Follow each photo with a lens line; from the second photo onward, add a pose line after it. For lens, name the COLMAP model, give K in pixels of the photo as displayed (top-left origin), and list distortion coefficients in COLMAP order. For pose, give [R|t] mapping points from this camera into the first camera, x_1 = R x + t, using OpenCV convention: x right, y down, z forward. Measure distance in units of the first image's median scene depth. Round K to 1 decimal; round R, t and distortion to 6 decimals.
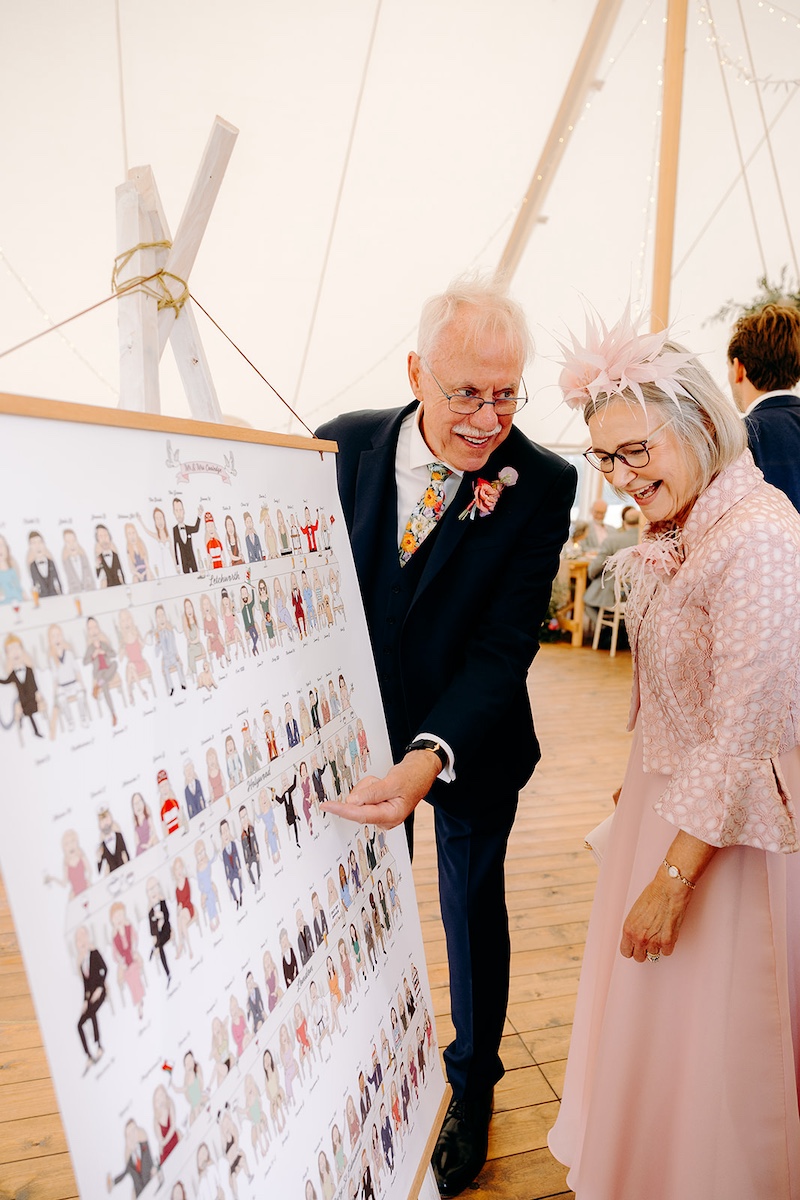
lens RADIAL K [[787.7, 0, 396.8], [0, 787.7, 609.1], [0, 0, 1]] dist [-0.008113, 0.003913]
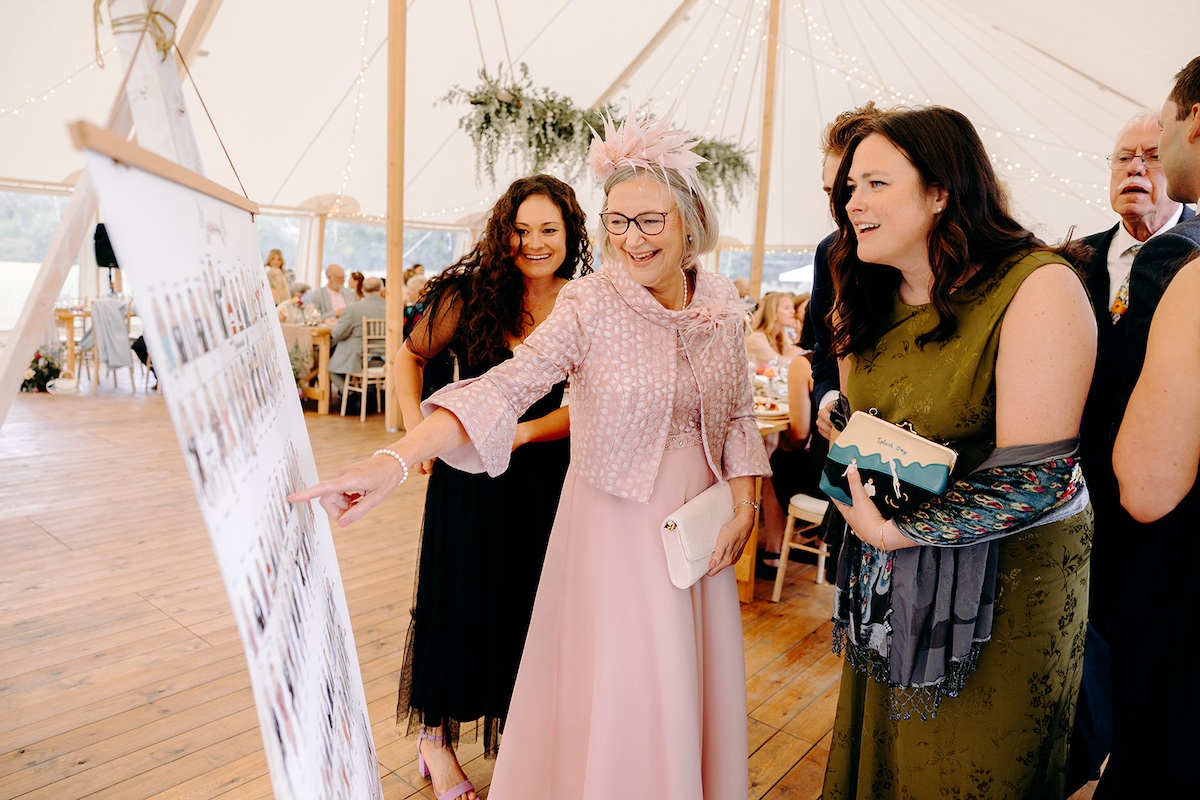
lens RADIAL K [[787.7, 0, 600.0], [0, 787.7, 400.0], [0, 0, 1]] dist [-0.008113, 0.003913]
pose [[0.817448, -0.063594, 0.572481, -0.341316], [0.045868, 0.997917, 0.045358, 0.005046], [-0.574173, -0.010819, 0.818662, -0.043229]]
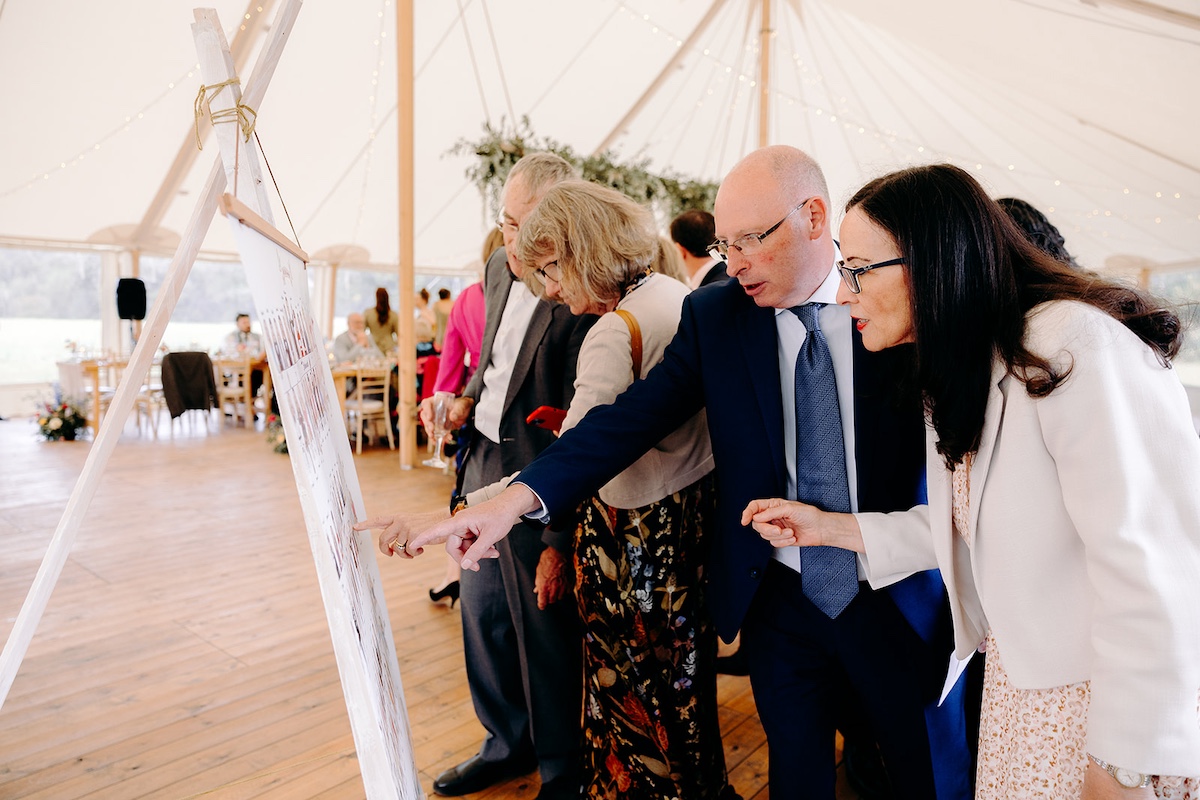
lens RADIAL K [[787.7, 0, 600.0], [0, 787.7, 400.0], [0, 0, 1]] dist [-0.008113, 0.003913]
pose [[0.821637, -0.057820, 0.567071, -0.438613], [0.074146, 0.997231, -0.005750, 0.045020], [-0.565169, 0.046770, 0.823649, -0.198157]]
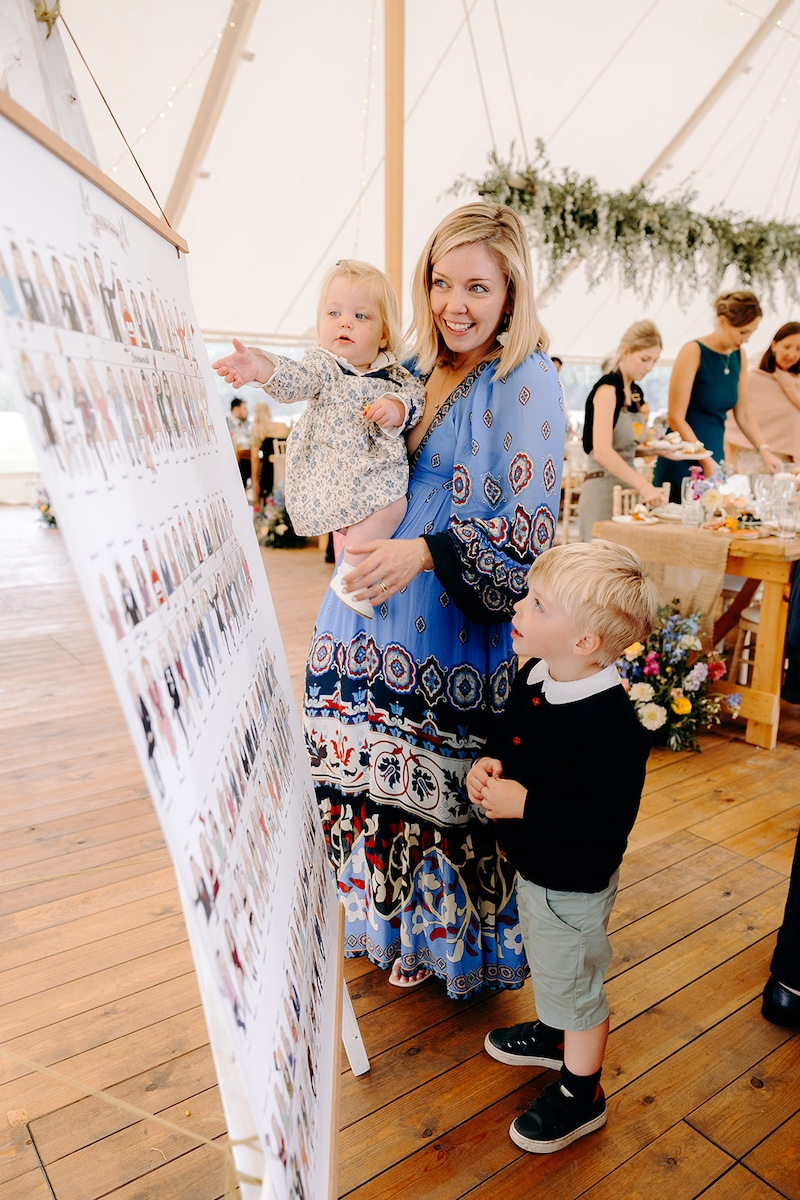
lens RADIAL K [[851.7, 0, 433.4], [0, 851.7, 659.5], [0, 0, 1]] dist [-0.005855, -0.003900]
pose [[0.926255, -0.106122, 0.361648, -0.244116], [0.051523, 0.986186, 0.157424, 0.137664], [-0.373359, -0.127182, 0.918928, -0.063235]]
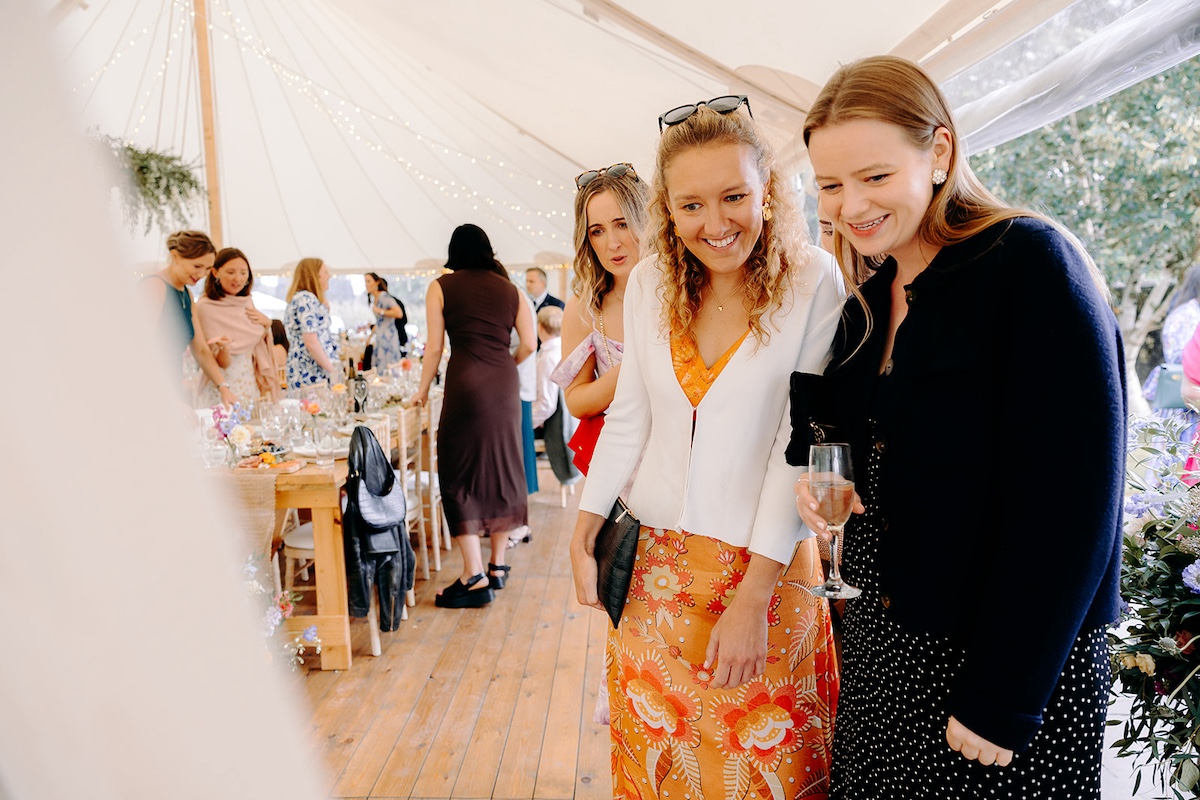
lens RADIAL K [[787.7, 0, 600.0], [0, 787.7, 400.0], [0, 0, 1]] dist [-0.008113, 0.003913]
pose [[0.275561, -0.119112, 0.953875, -0.391578], [0.146555, 0.985899, 0.080773, -0.039116], [-0.950046, 0.117537, 0.289132, 0.387358]]
